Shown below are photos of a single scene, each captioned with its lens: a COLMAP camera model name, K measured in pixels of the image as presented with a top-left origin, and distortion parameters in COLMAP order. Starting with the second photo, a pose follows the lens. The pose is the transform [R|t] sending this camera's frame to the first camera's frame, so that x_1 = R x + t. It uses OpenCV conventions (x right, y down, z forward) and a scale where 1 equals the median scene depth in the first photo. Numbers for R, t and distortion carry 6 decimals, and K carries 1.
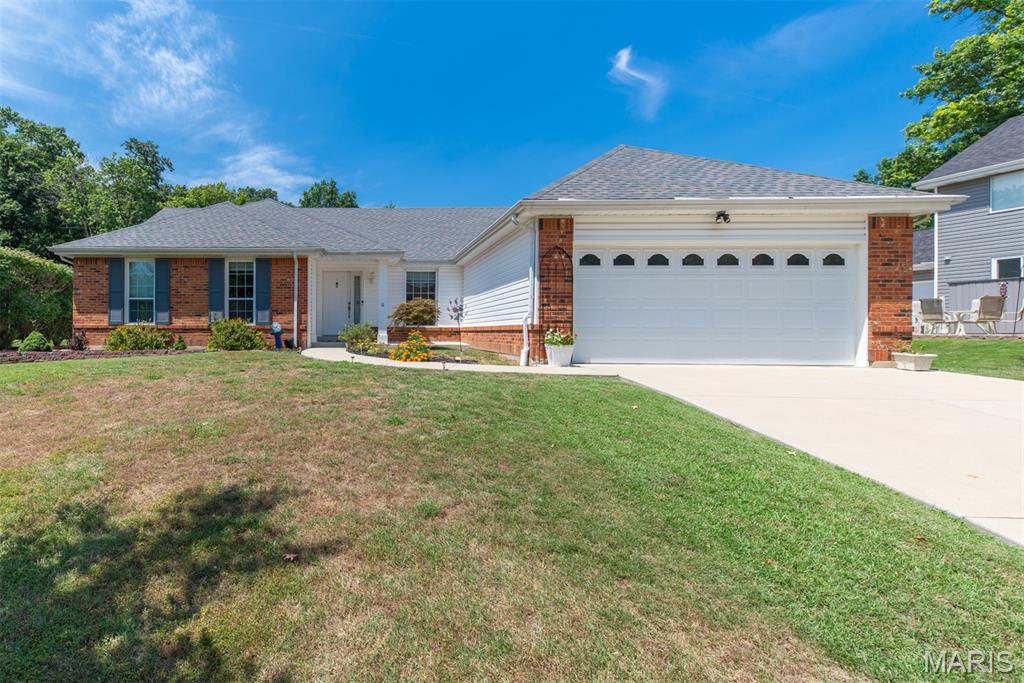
lens RADIAL K [[447.2, 0, 386.9], [0, 447.2, 330.7], [0, 0, 1]] dist [0.000033, 0.000057]
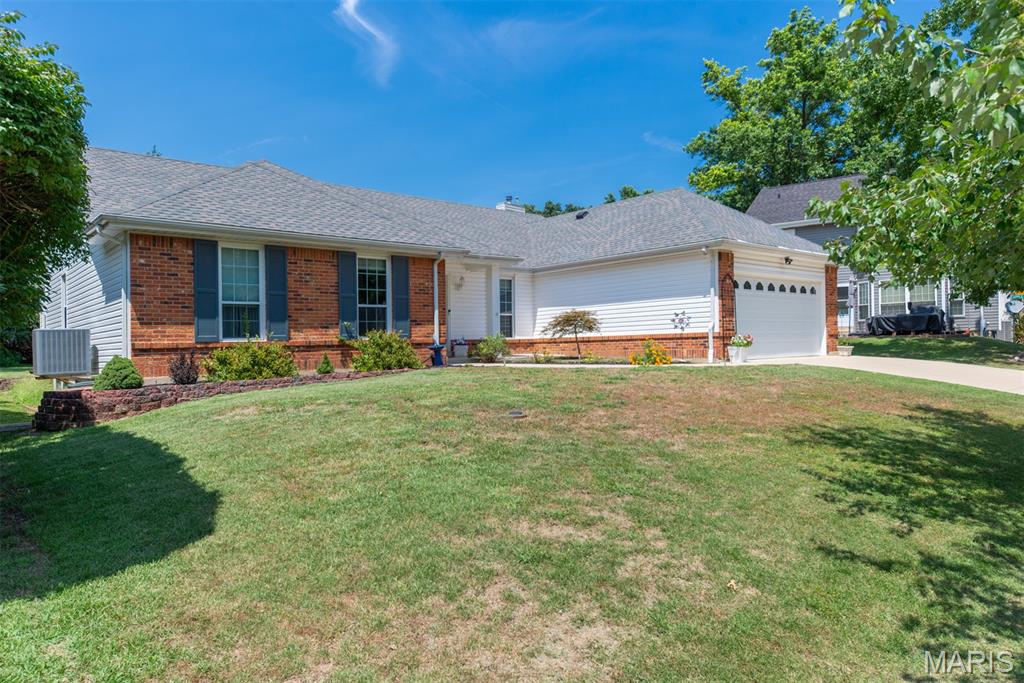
lens RADIAL K [[637.1, 0, 512.0], [0, 637.1, 341.5], [0, 0, 1]] dist [-0.001306, -0.000928]
pose [[0.740741, -0.019699, 0.671502, -0.900743], [0.028421, 0.999594, -0.002027, 0.000191], [-0.671190, 0.020587, 0.741000, 0.014662]]
